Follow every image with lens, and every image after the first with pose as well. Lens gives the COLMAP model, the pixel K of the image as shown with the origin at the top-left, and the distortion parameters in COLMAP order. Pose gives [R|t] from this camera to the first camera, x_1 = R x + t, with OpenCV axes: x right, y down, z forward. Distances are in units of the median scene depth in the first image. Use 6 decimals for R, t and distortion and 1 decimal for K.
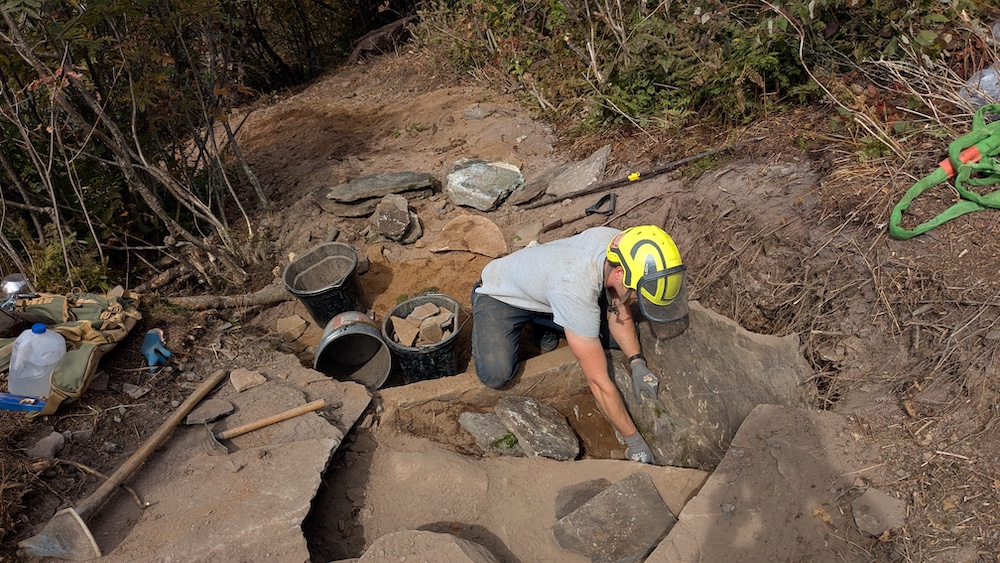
lens RADIAL K [[763.6, 0, 498.7], [0, 763.6, 280.9], [0, 0, 1]] dist [0.005215, -0.007011]
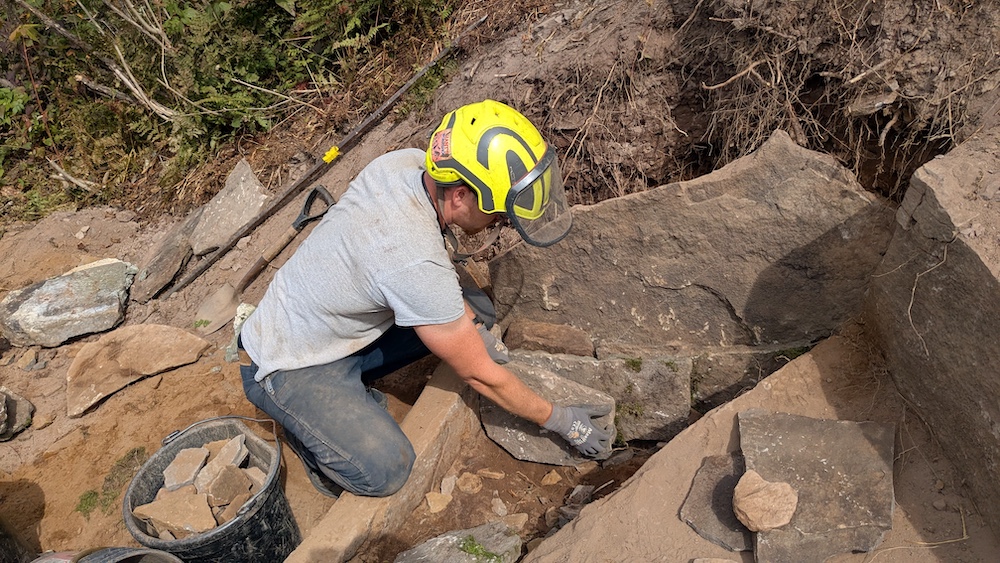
lens RADIAL K [[763.6, 0, 508.6], [0, 763.6, 280.4], [0, 0, 1]] dist [0.005215, -0.007011]
pose [[0.679260, -0.437991, 0.588872, -0.160767], [0.510160, 0.858616, 0.050155, 0.012370], [-0.527582, 0.266350, 0.806669, 0.317309]]
